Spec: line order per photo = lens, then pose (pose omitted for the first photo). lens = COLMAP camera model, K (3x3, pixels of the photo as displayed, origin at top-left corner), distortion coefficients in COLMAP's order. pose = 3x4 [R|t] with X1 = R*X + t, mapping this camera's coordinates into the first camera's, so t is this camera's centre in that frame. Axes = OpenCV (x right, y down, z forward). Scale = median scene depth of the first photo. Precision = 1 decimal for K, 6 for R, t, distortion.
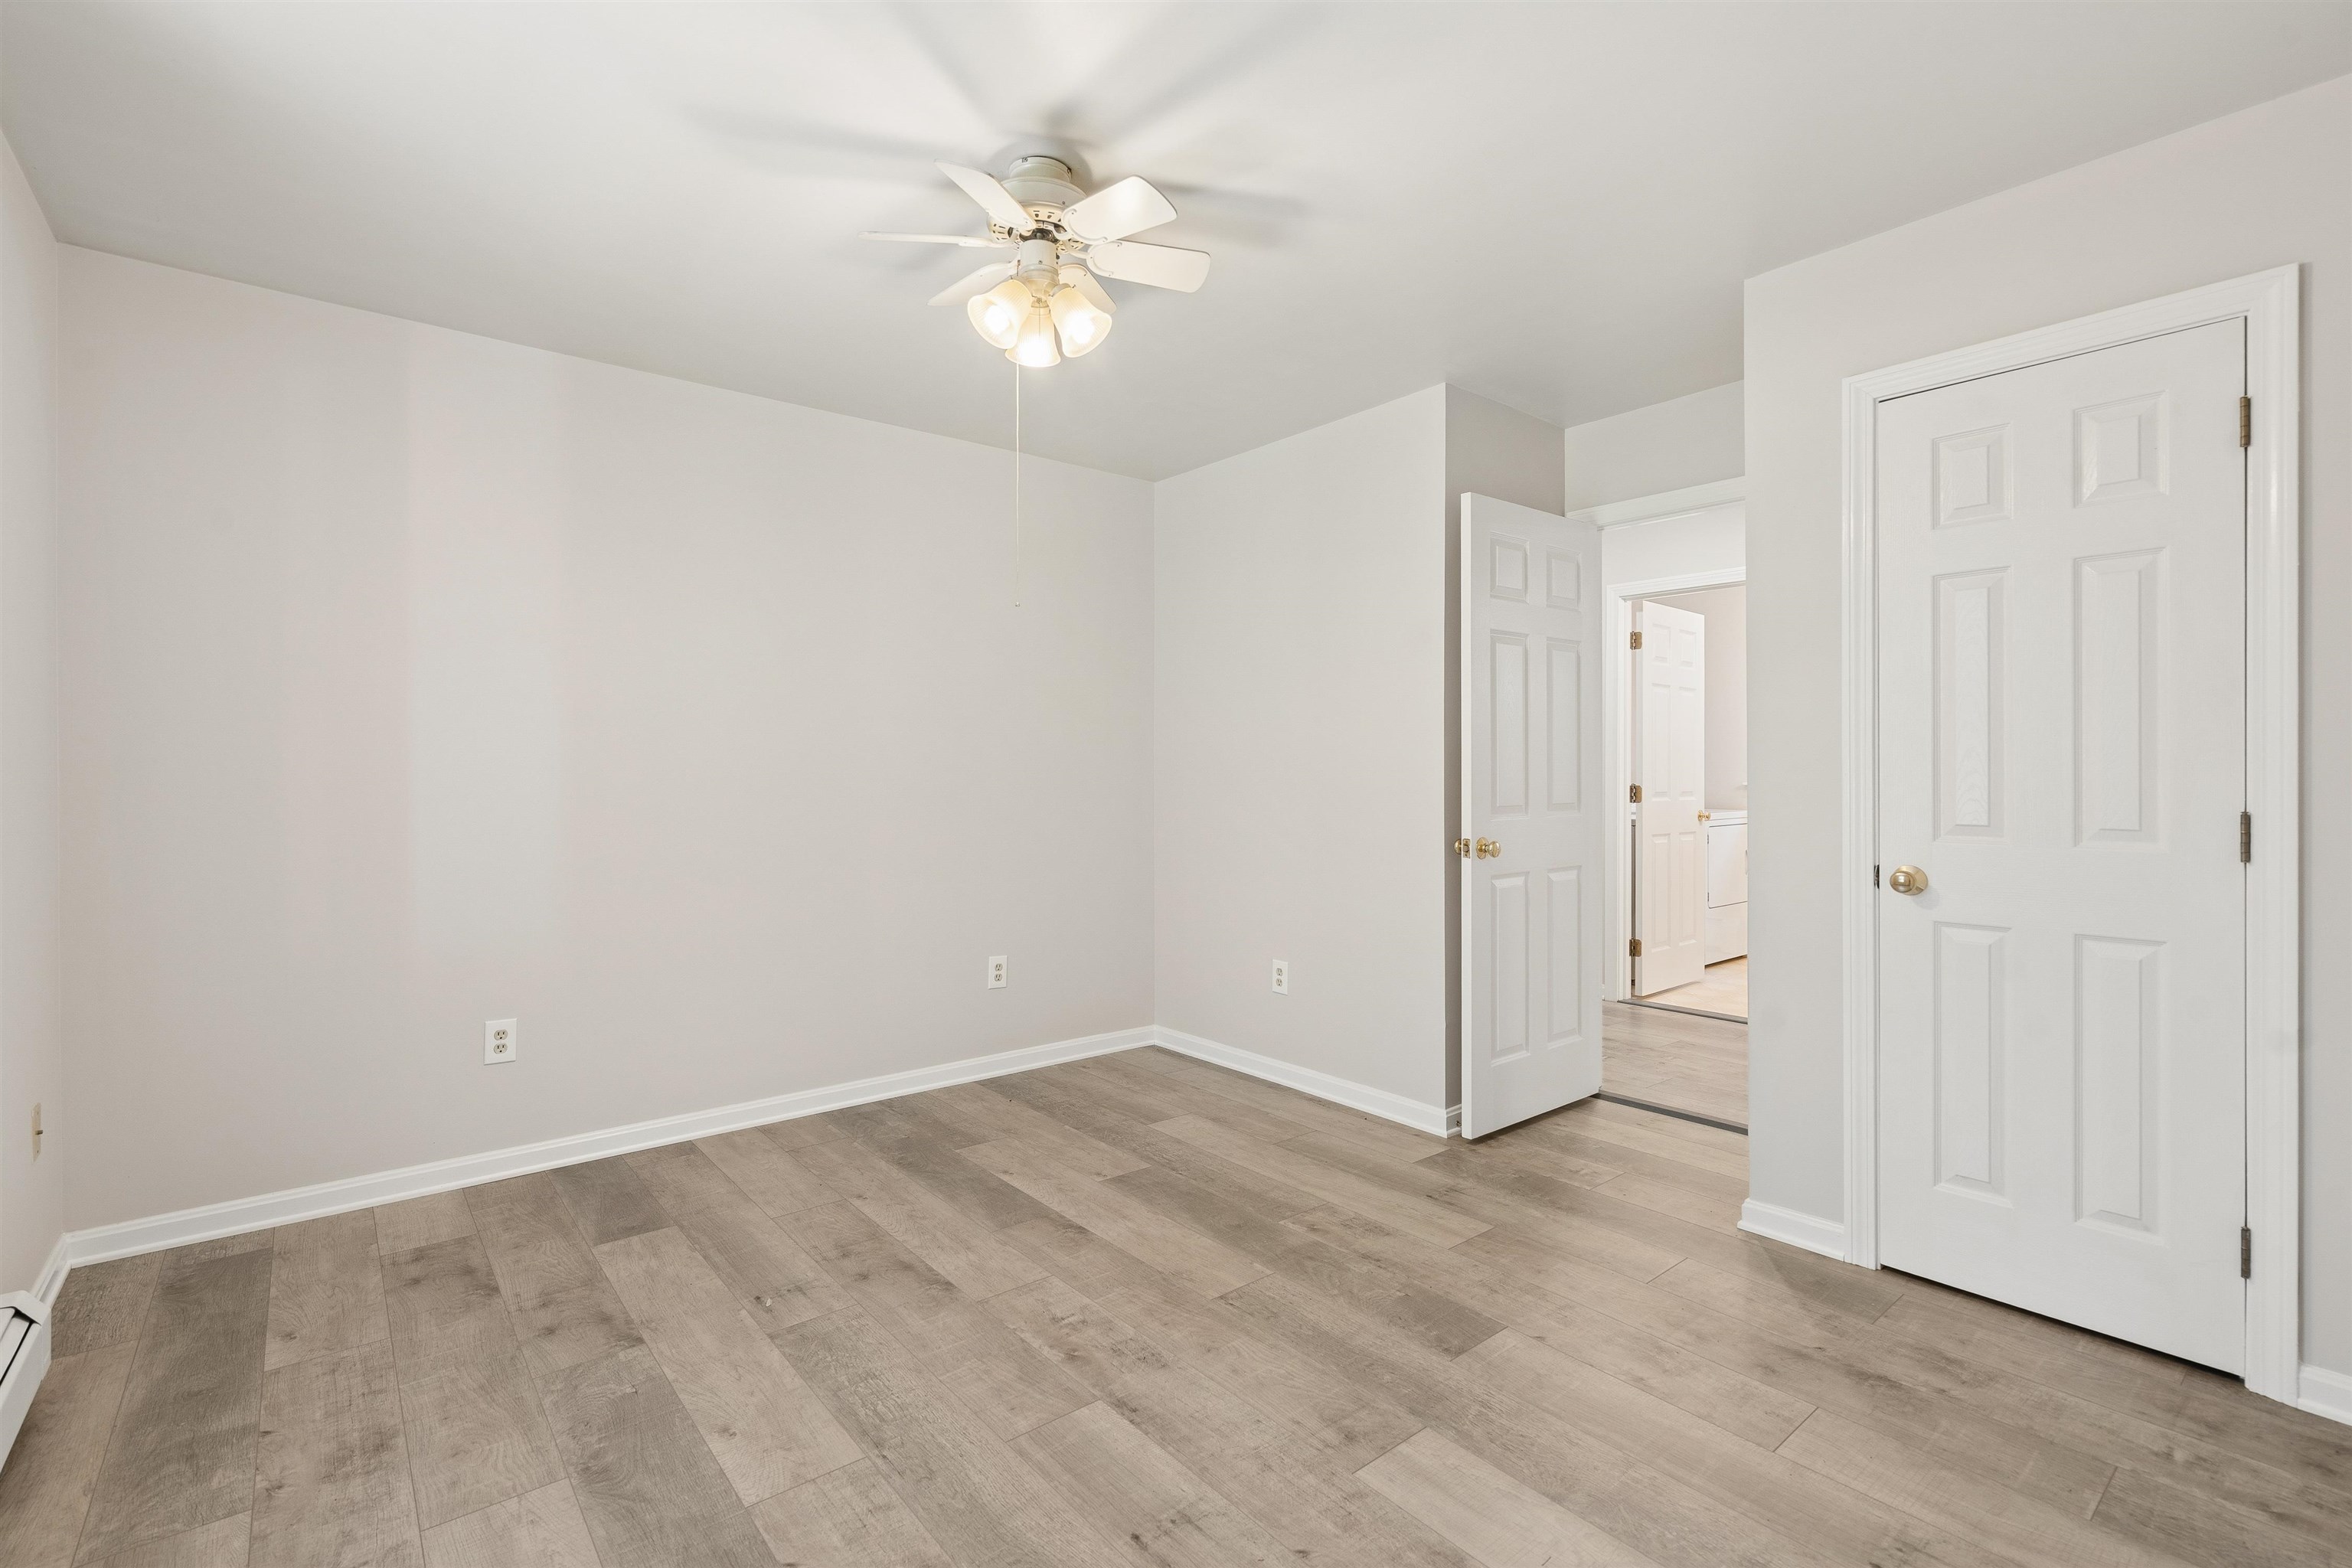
lens RADIAL K [[1053.7, 0, 1166.3], [0, 1053.7, 776.3], [0, 0, 1]] dist [-0.011872, 0.005376]
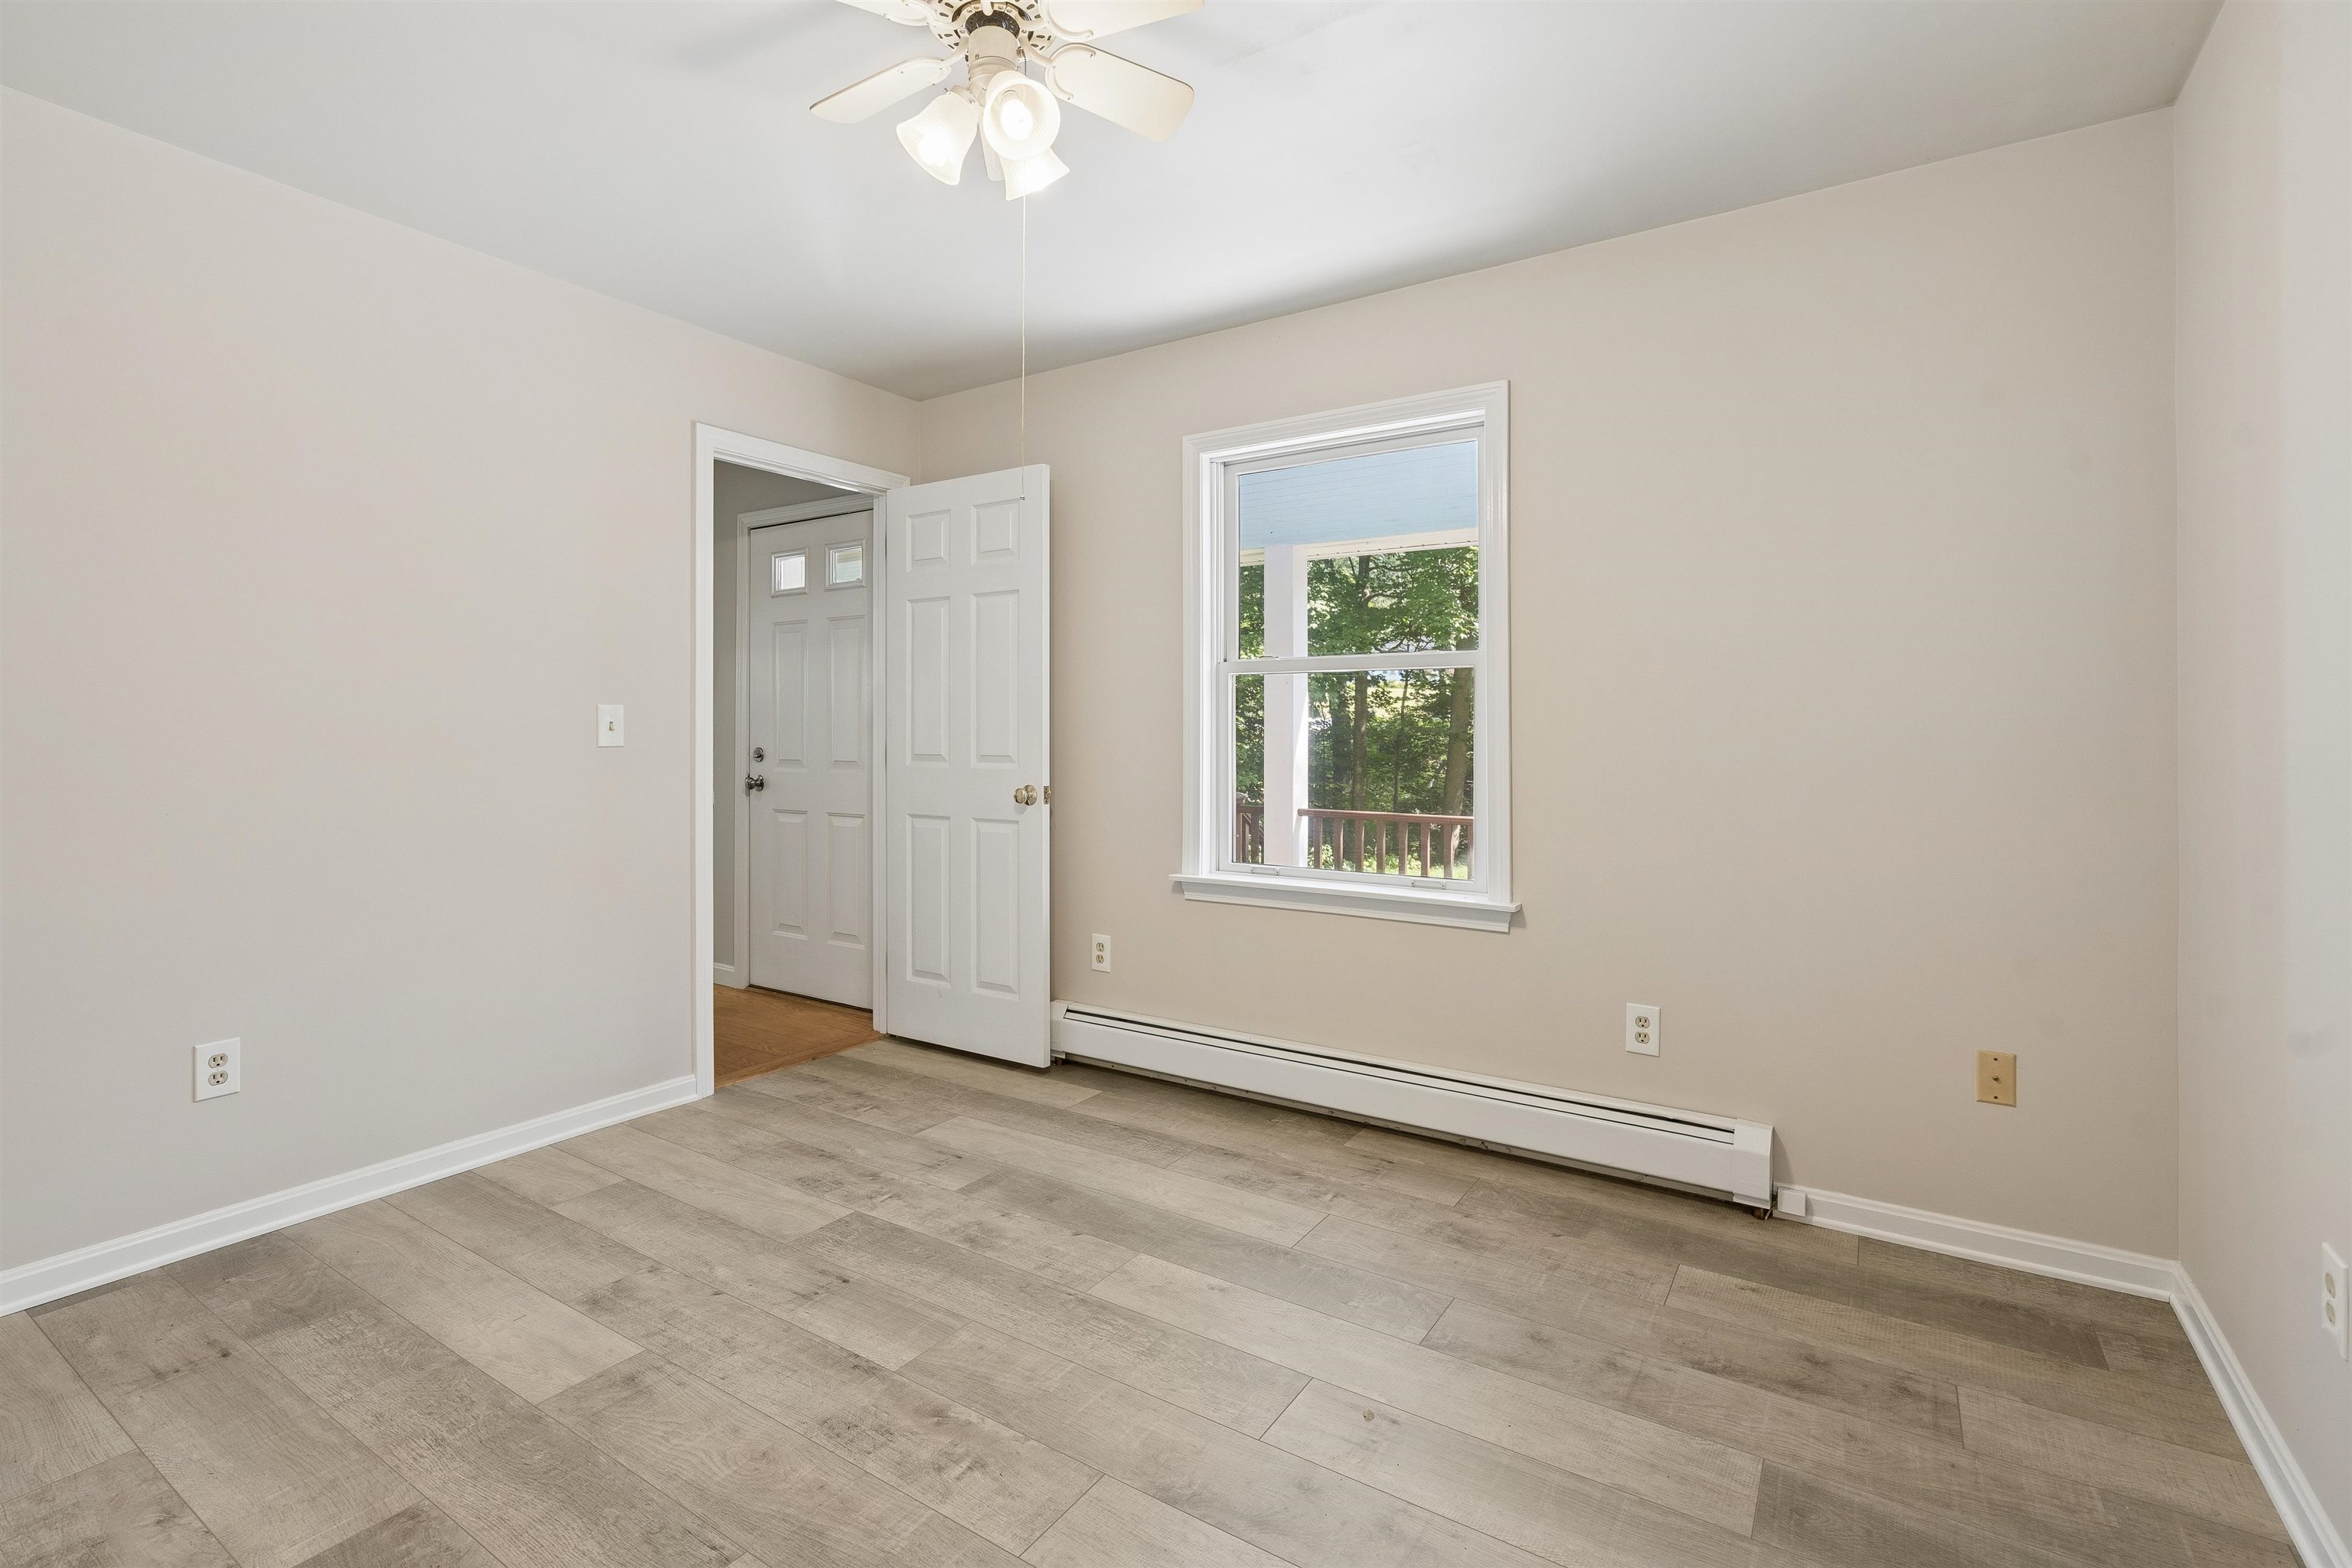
lens RADIAL K [[1074.4, 0, 1167.8], [0, 1074.4, 737.7], [0, 0, 1]] dist [-0.007071, 0.001223]
pose [[-0.952863, 0.000948, -0.303400, -0.004376], [-0.002090, 0.999951, 0.009687, 0.002844], [0.303394, 0.009864, -0.952814, 1.702003]]
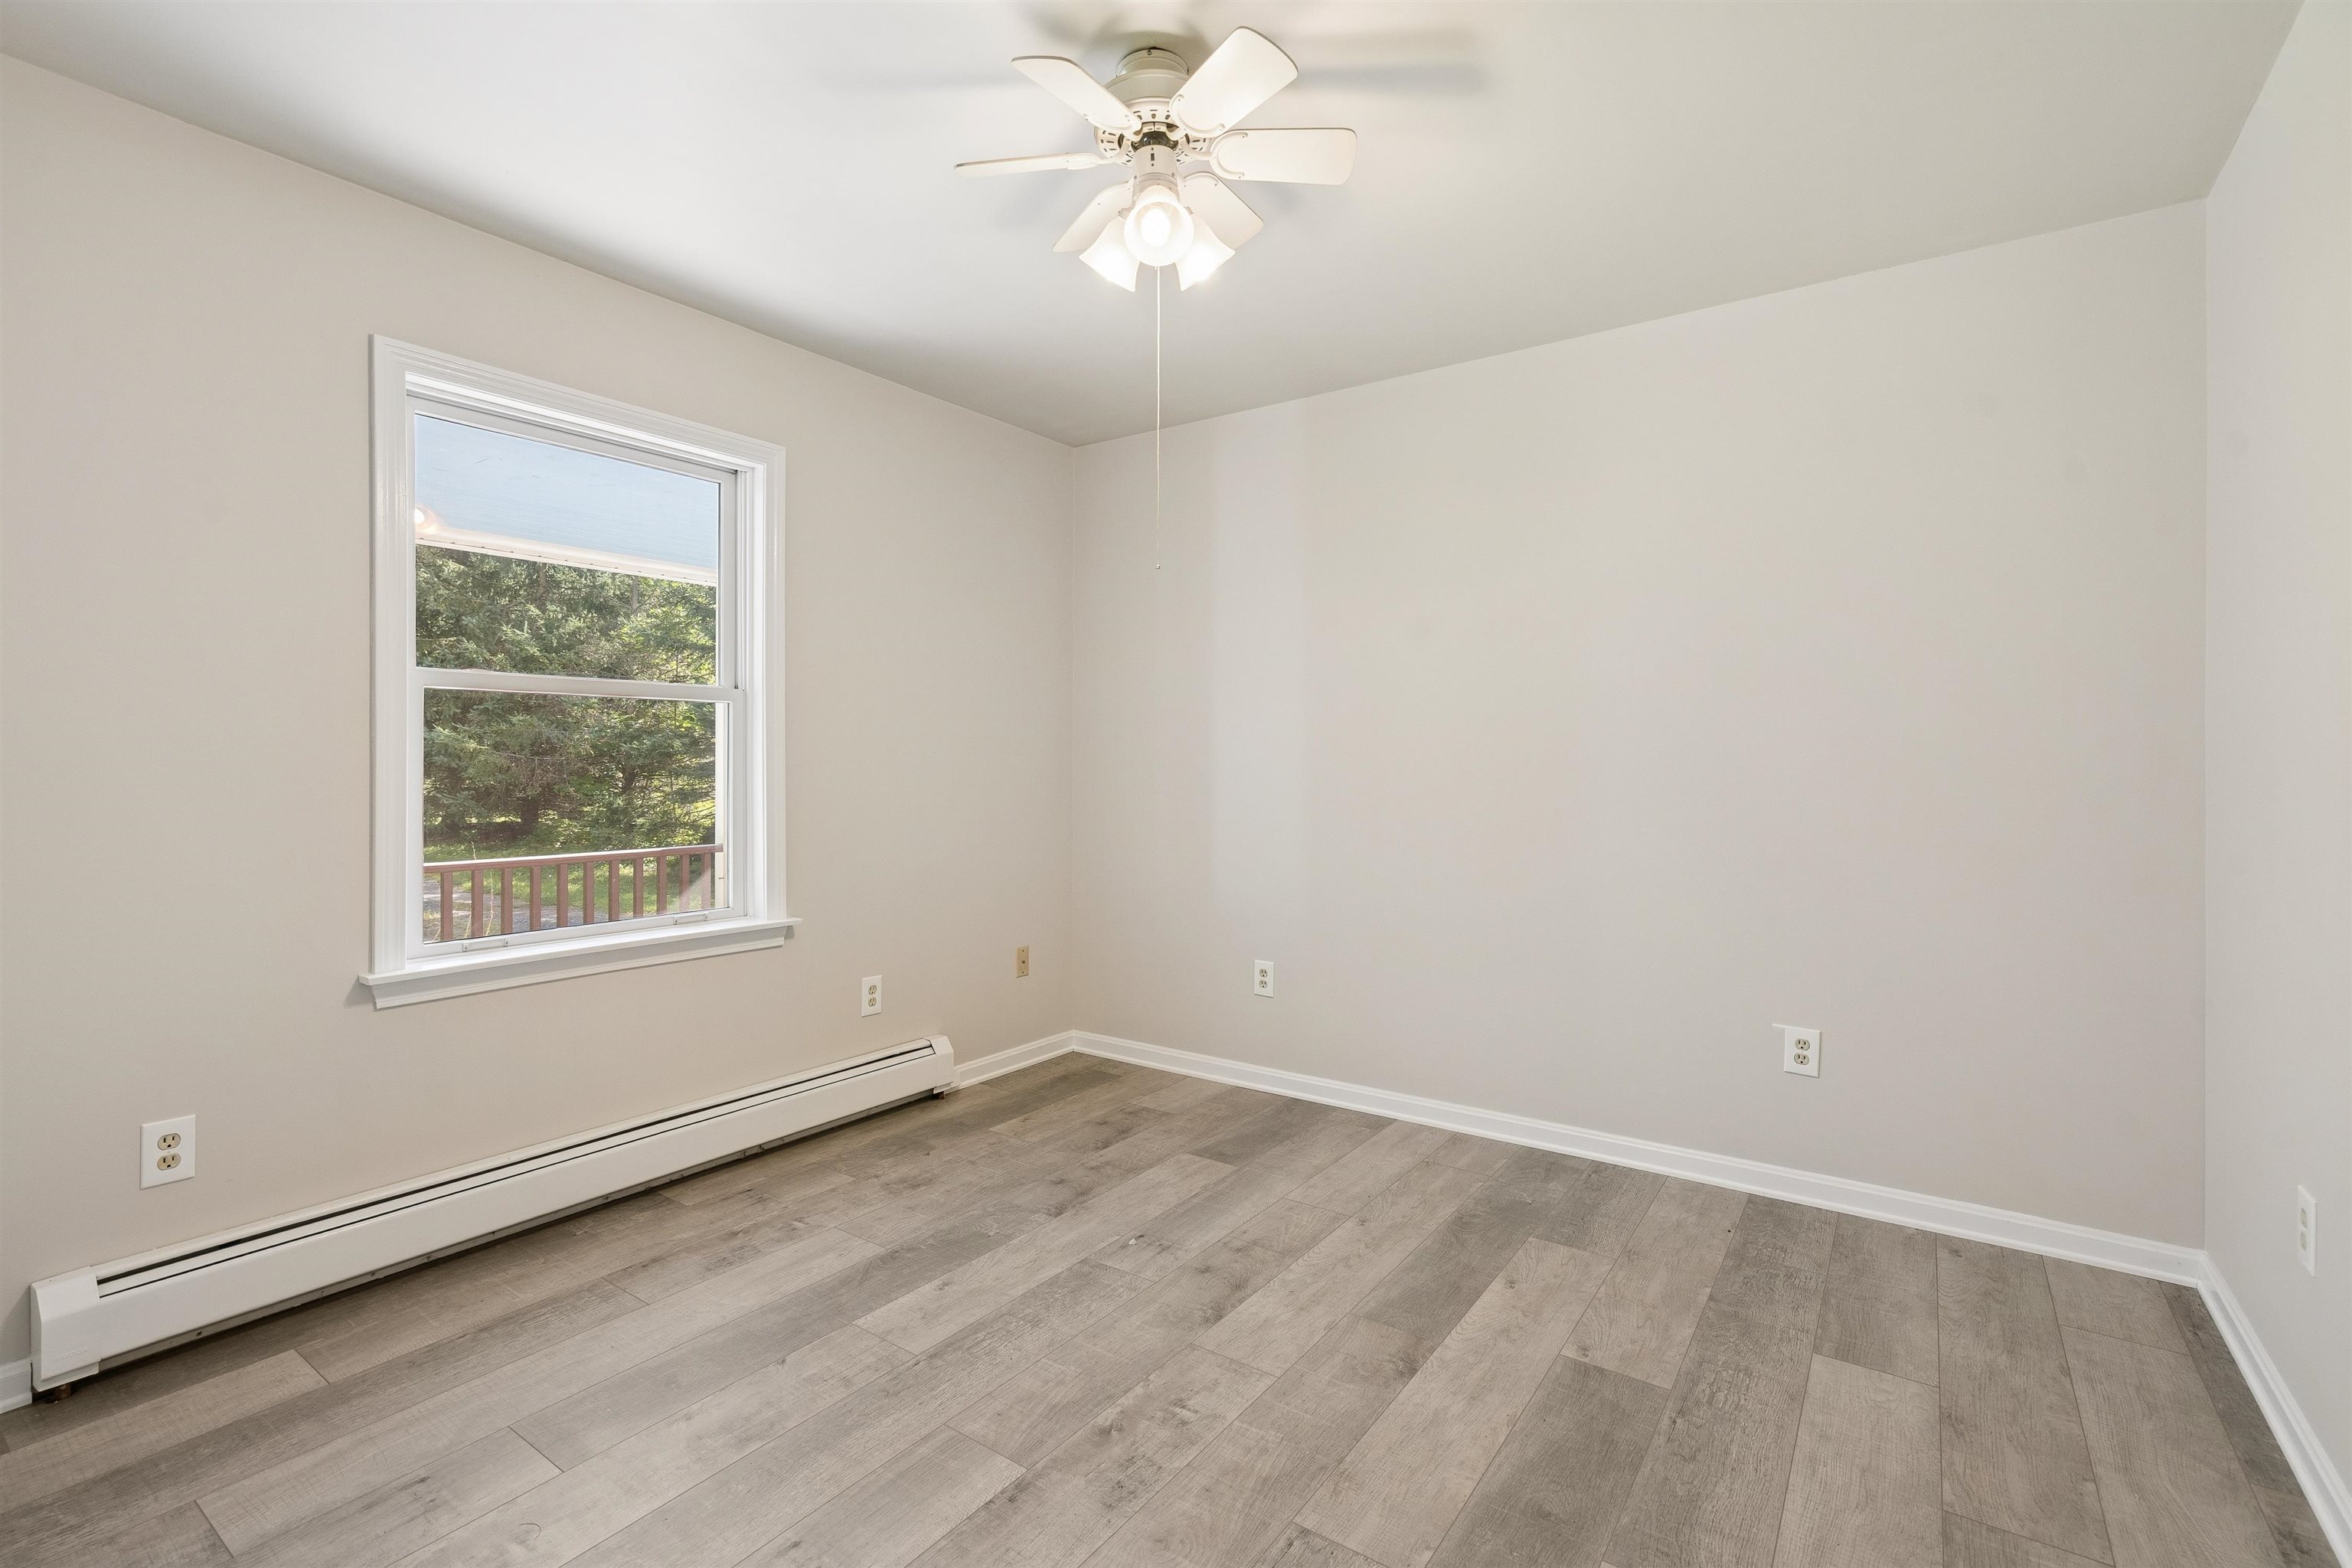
lens RADIAL K [[1053.7, 0, 1166.3], [0, 1053.7, 776.3], [0, 0, 1]] dist [-0.011872, 0.005376]
pose [[0.265365, 0.015184, -0.964029, 0.684833], [-0.006941, 0.999880, 0.013838, -0.000408], [0.964123, 0.003019, 0.265438, 0.743982]]
